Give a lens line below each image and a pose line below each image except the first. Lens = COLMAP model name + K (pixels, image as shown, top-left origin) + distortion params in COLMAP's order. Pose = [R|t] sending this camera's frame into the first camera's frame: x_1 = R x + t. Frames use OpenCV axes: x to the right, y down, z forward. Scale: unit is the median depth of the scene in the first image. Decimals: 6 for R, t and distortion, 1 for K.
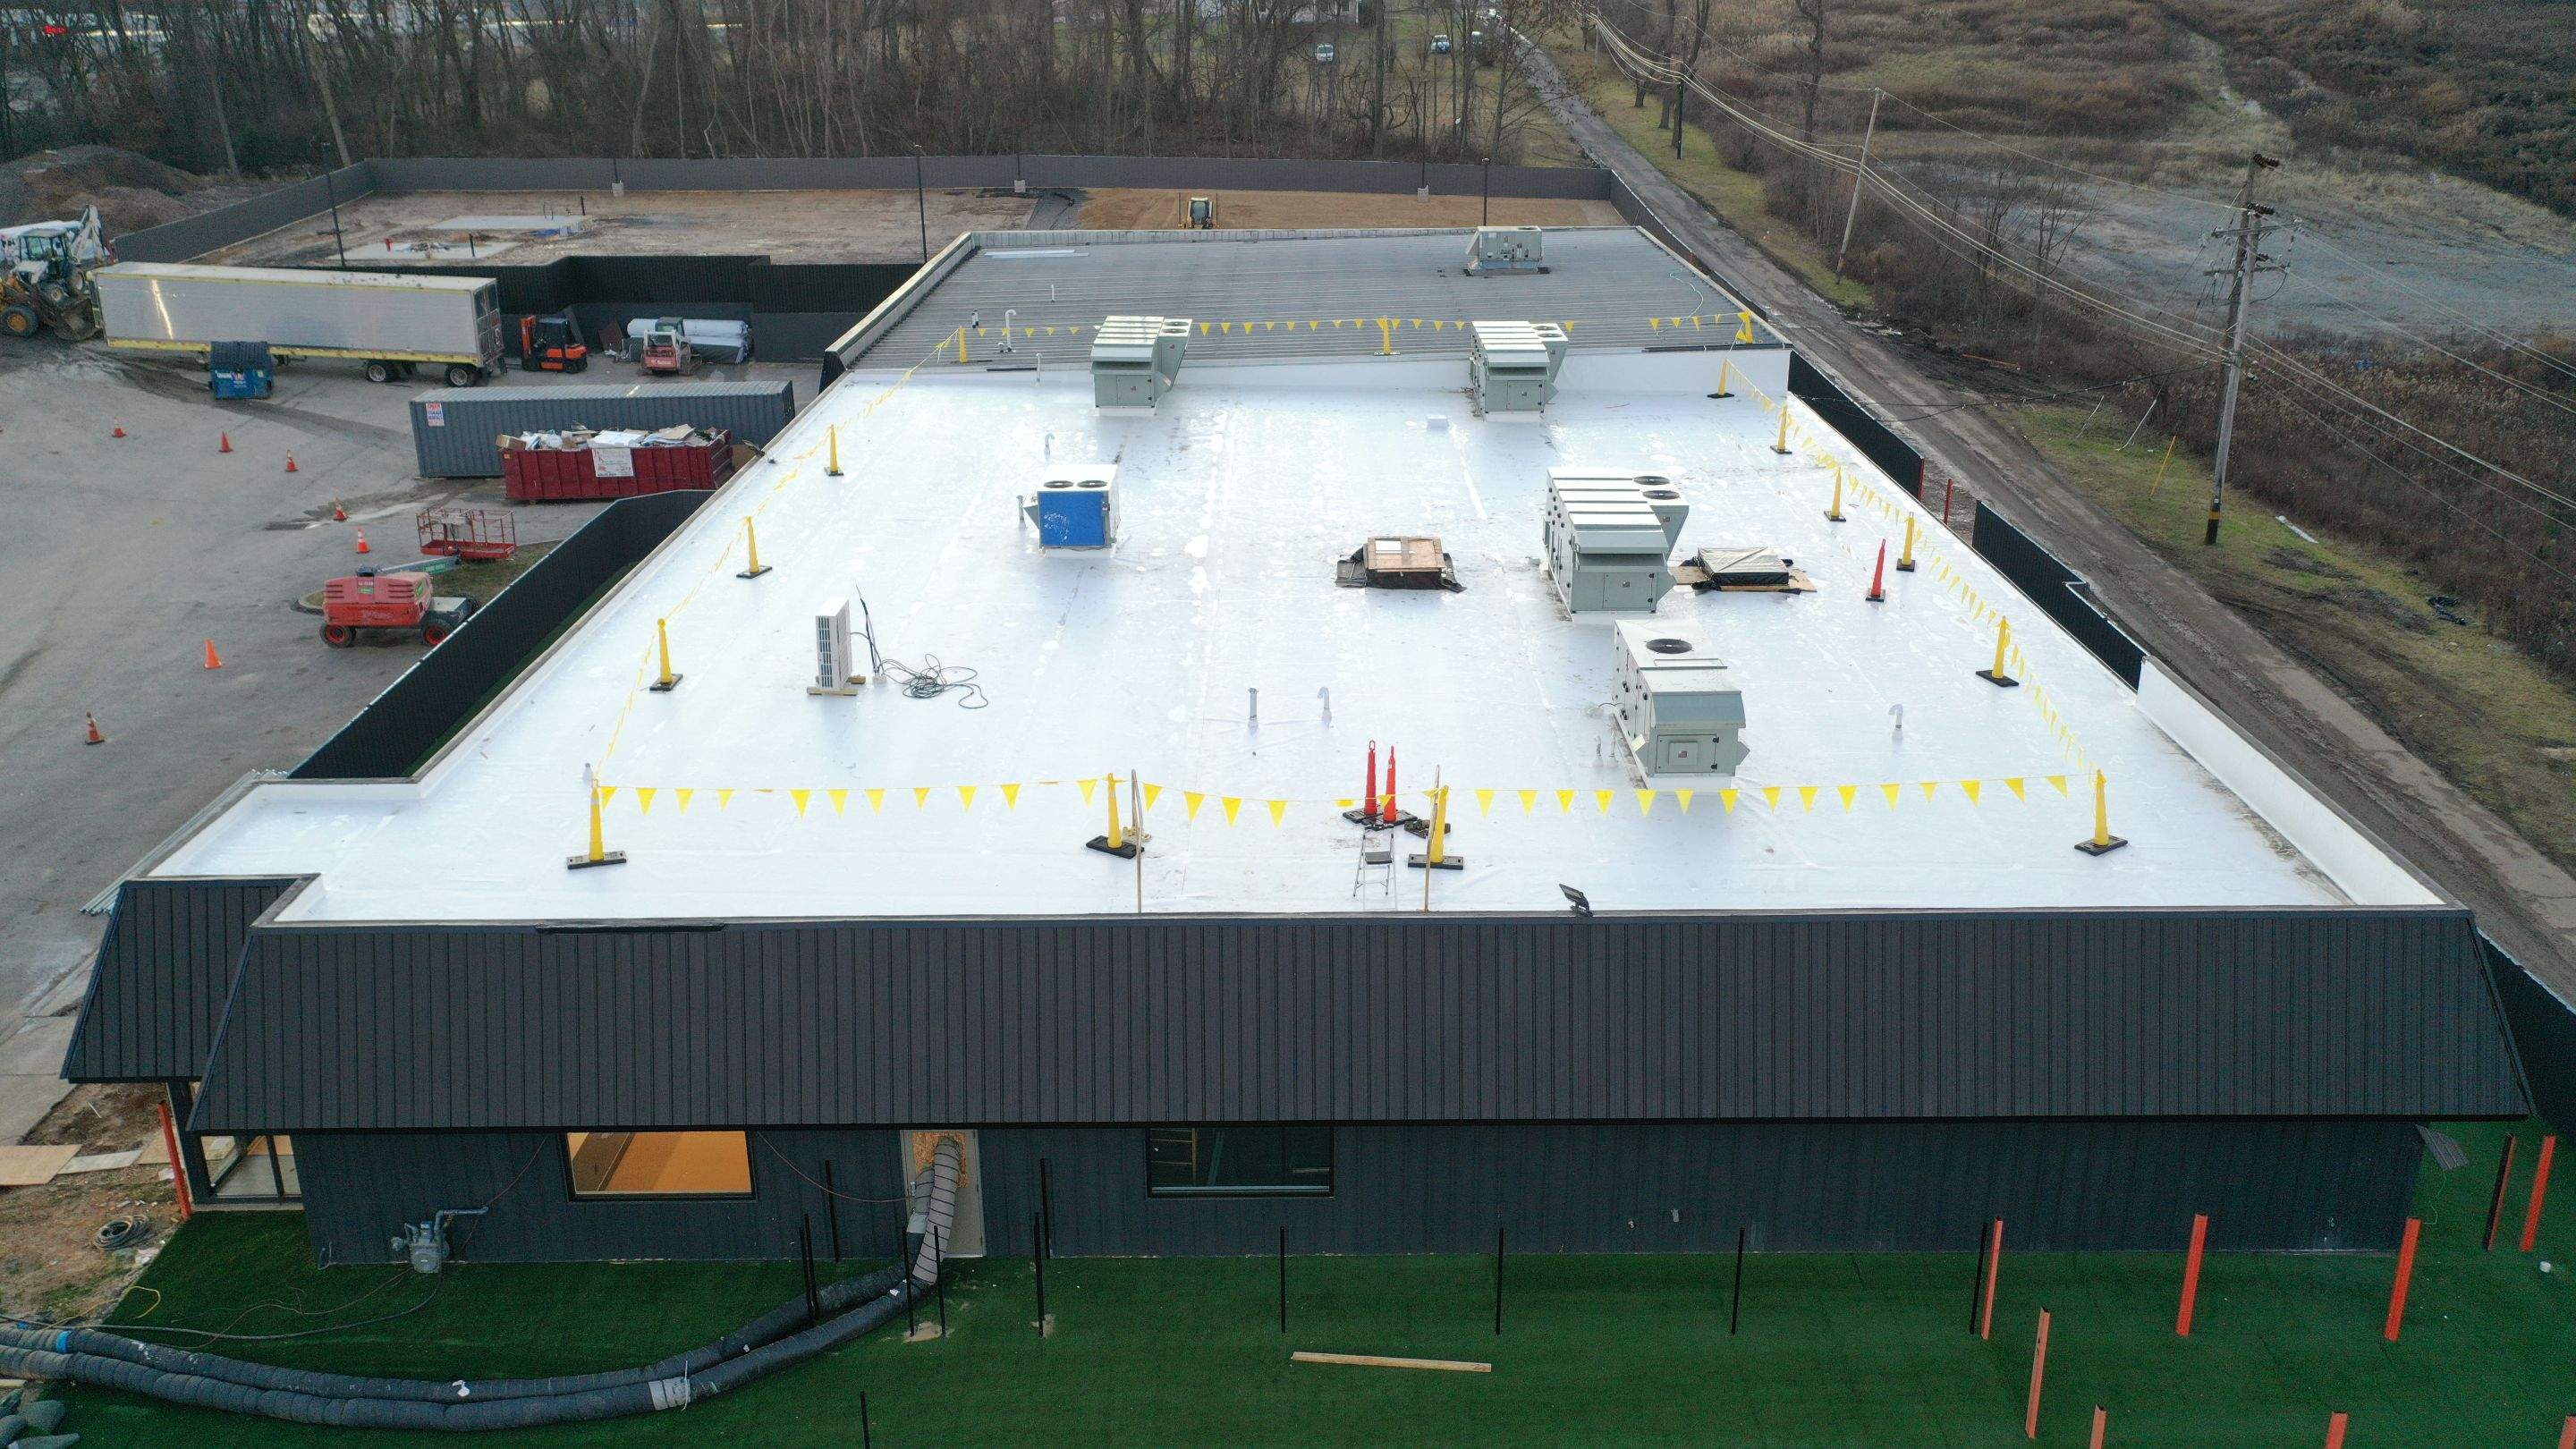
lens RADIAL K [[2056.8, 0, 1288.0], [0, 2056.8, 724.5], [0, 0, 1]] dist [0.013917, 0.007839]
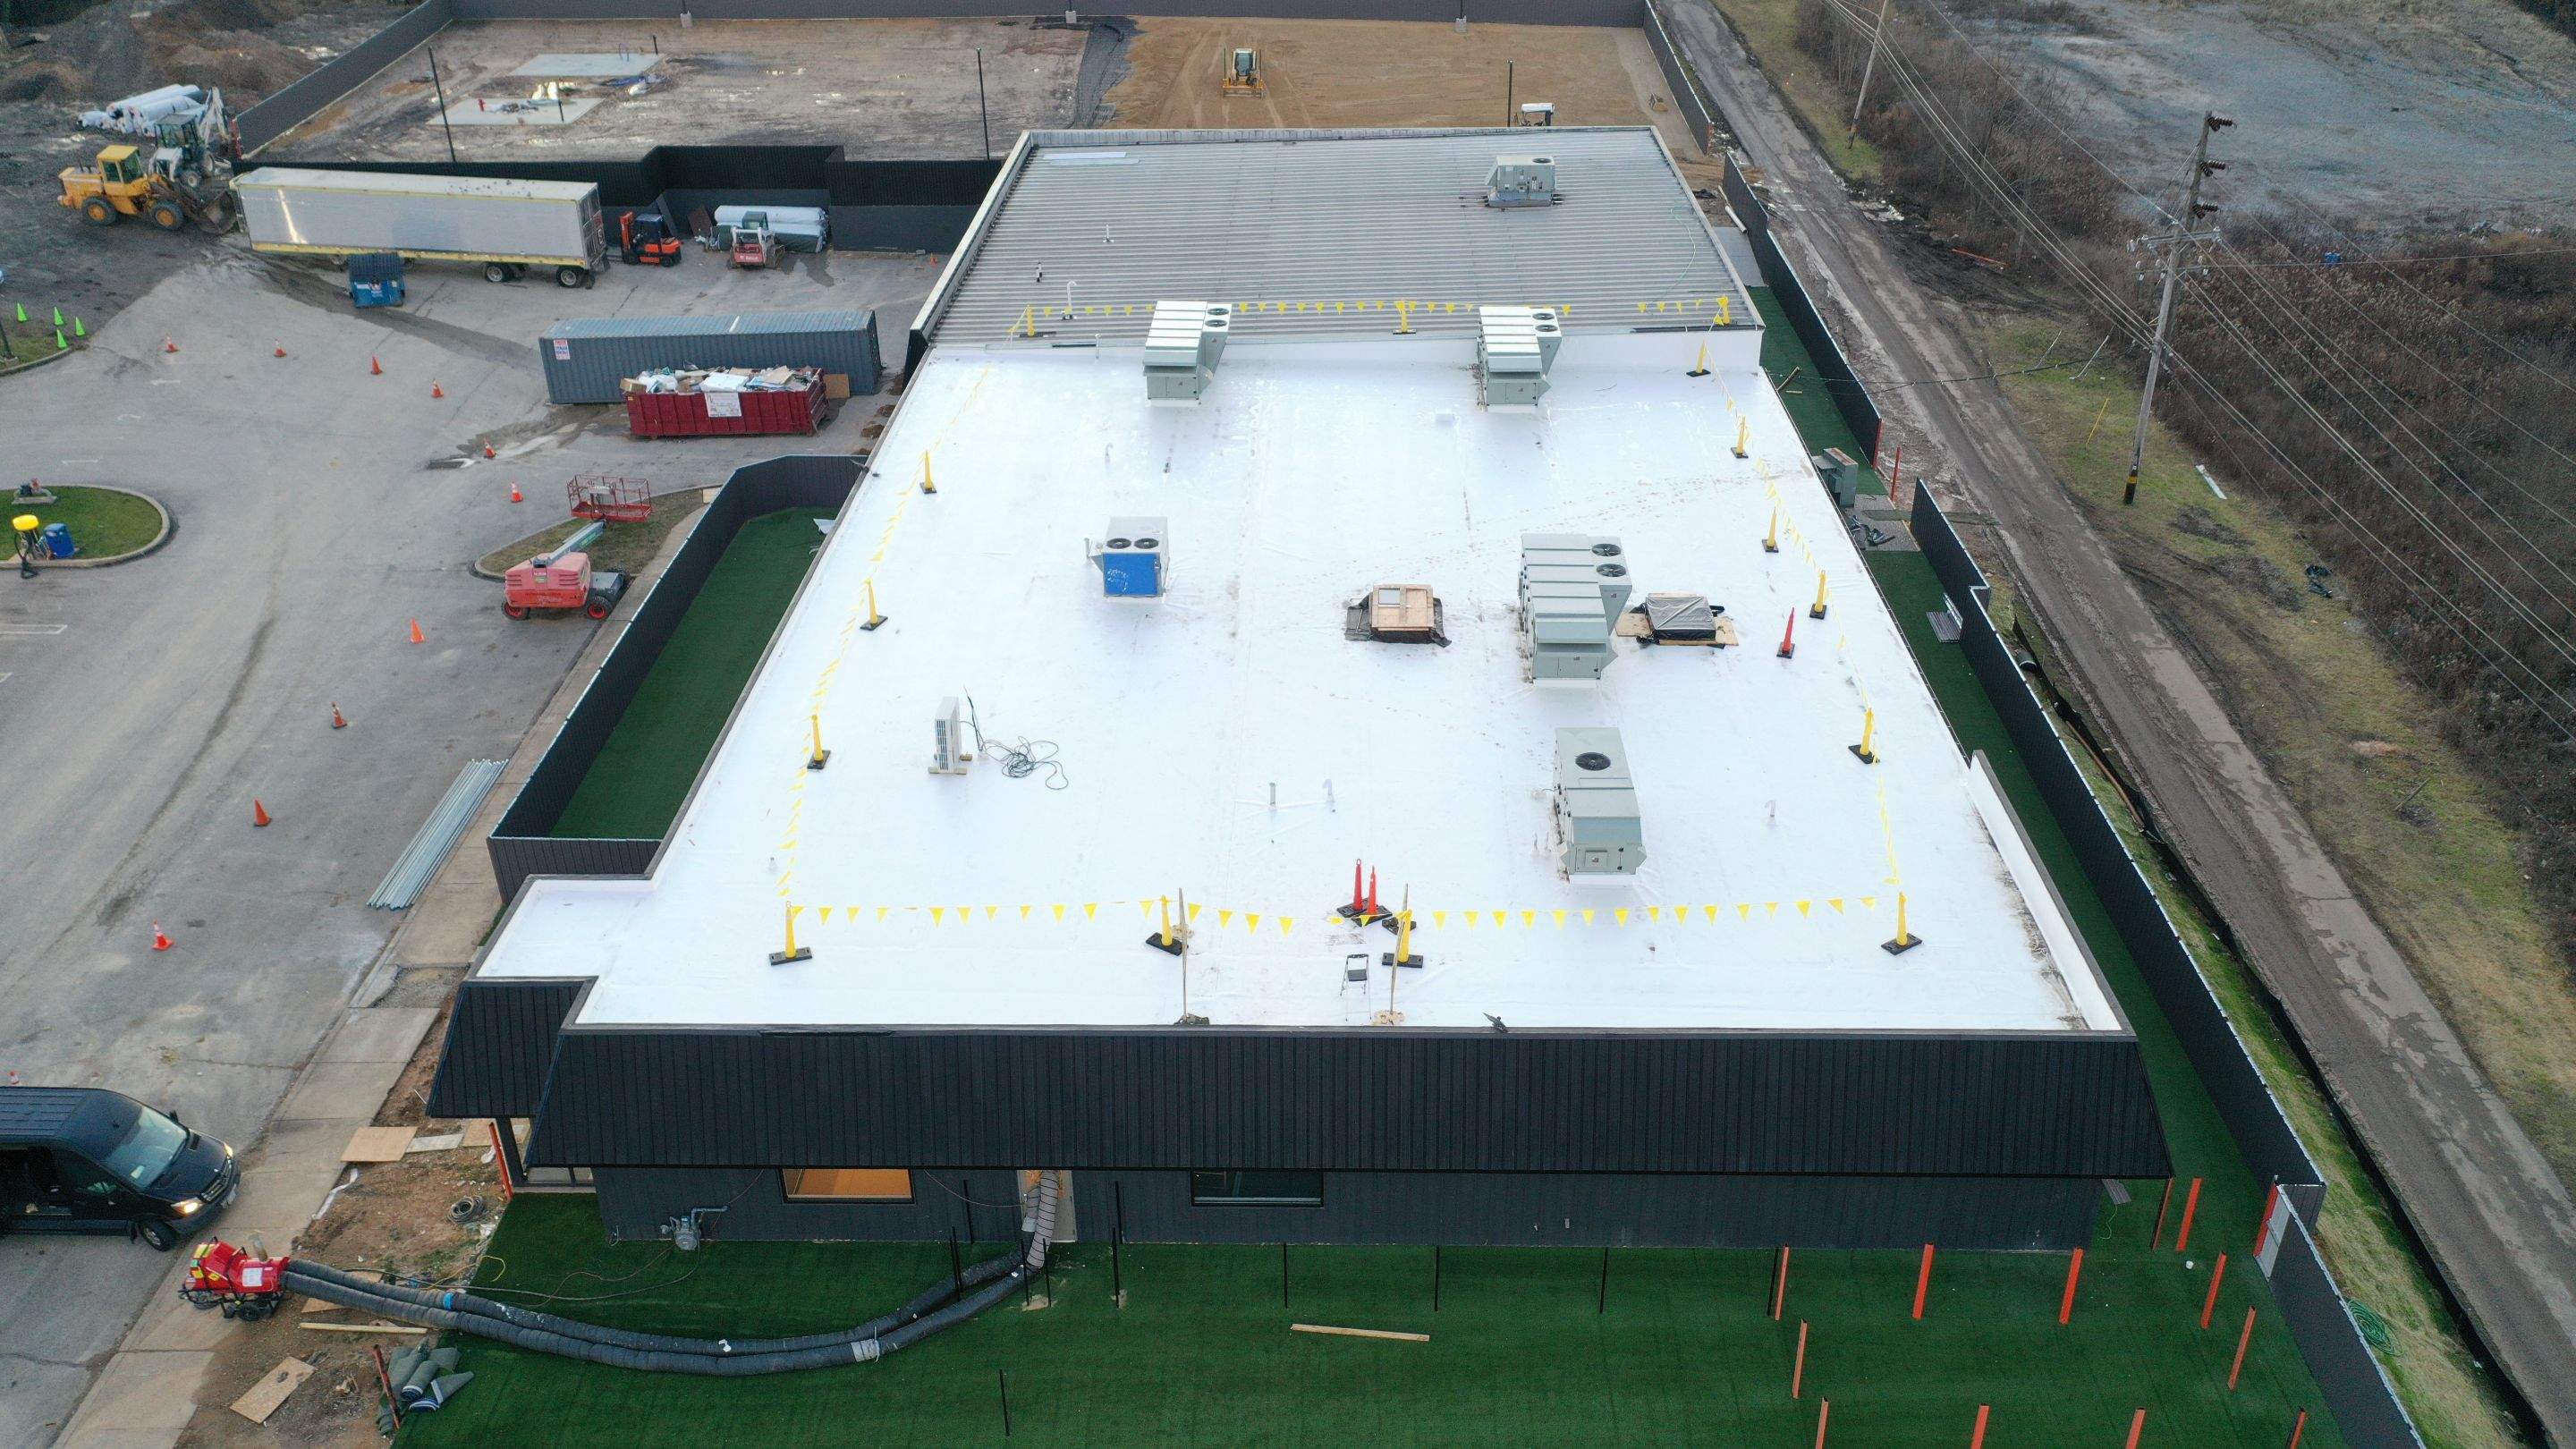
lens RADIAL K [[2056.8, 0, 1288.0], [0, 2056.8, 724.5], [0, 0, 1]] dist [0.013917, 0.007839]
pose [[0.999682, 0.008167, -0.023852, 0.016534], [-0.004394, 0.988035, 0.154165, -0.180274], [0.024825, -0.154011, 0.987757, -0.194976]]
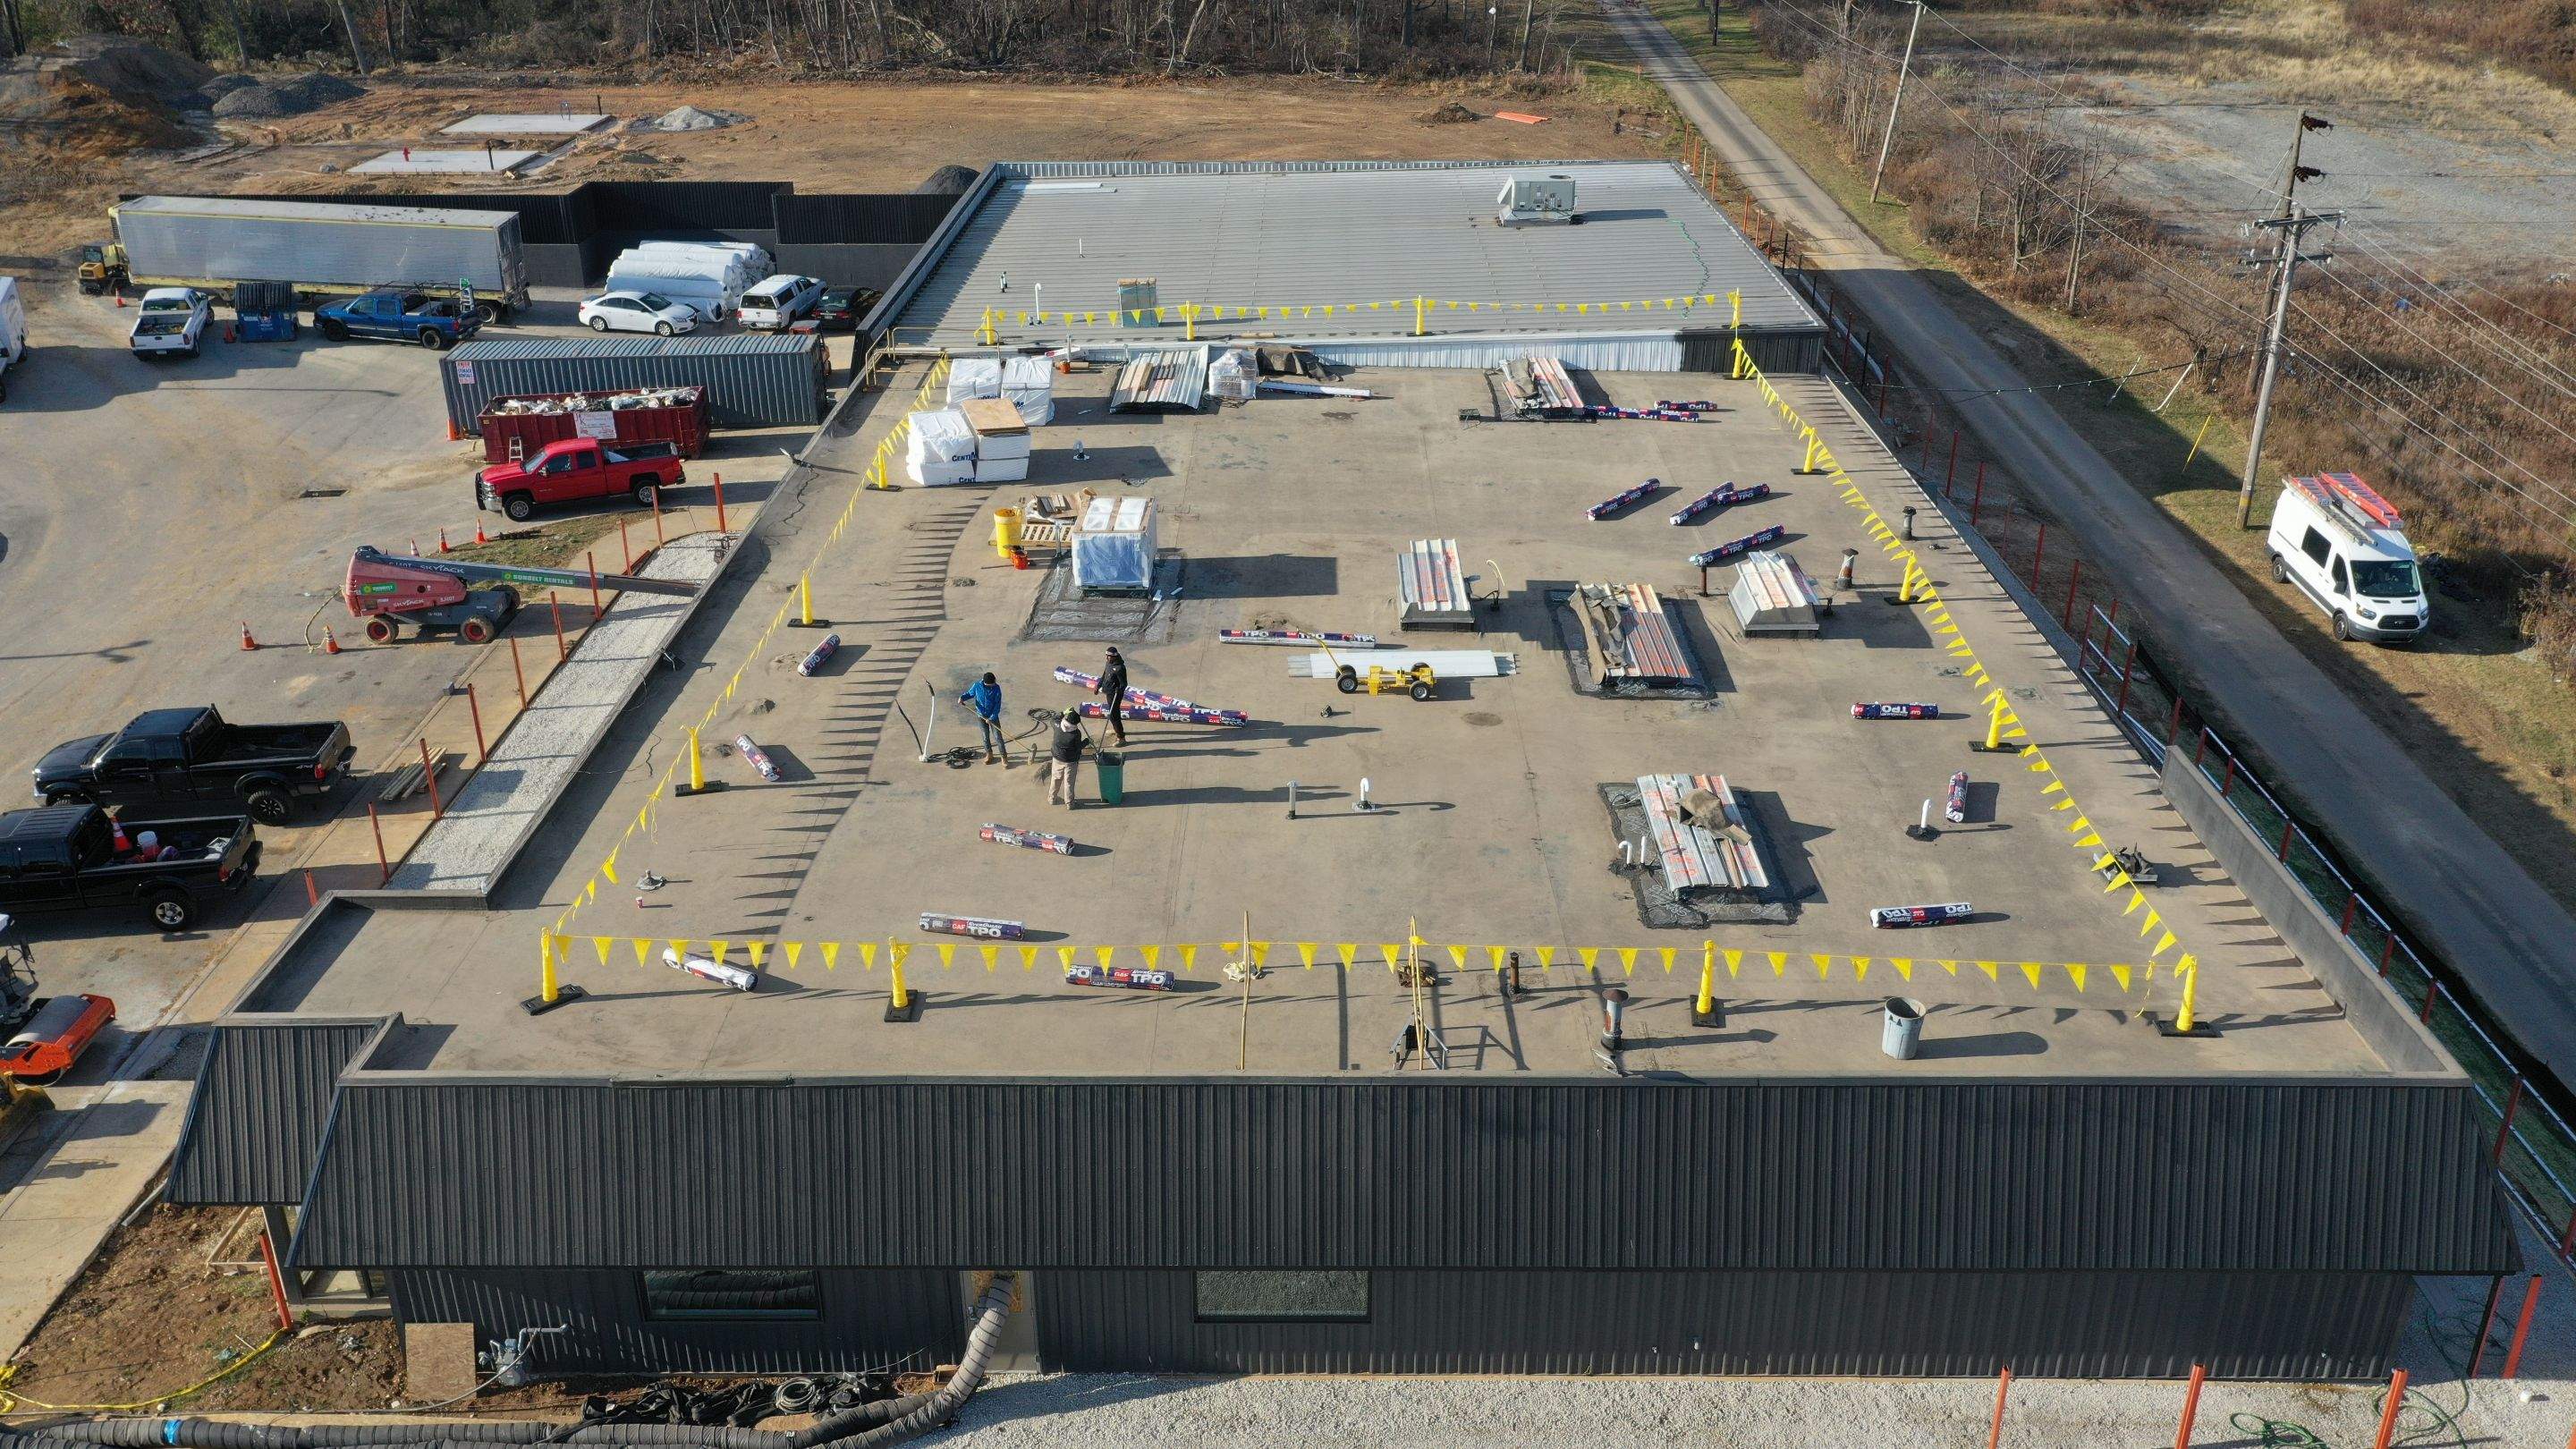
lens RADIAL K [[2066.4, 0, 1288.0], [0, 2066.4, 724.5], [0, 0, 1]] dist [0.012559, 0.000378]
pose [[0.999951, 0.005988, -0.007849, -0.008301], [-0.005346, 0.996826, 0.079435, -0.090570], [0.008299, -0.079390, 0.996809, -0.016540]]
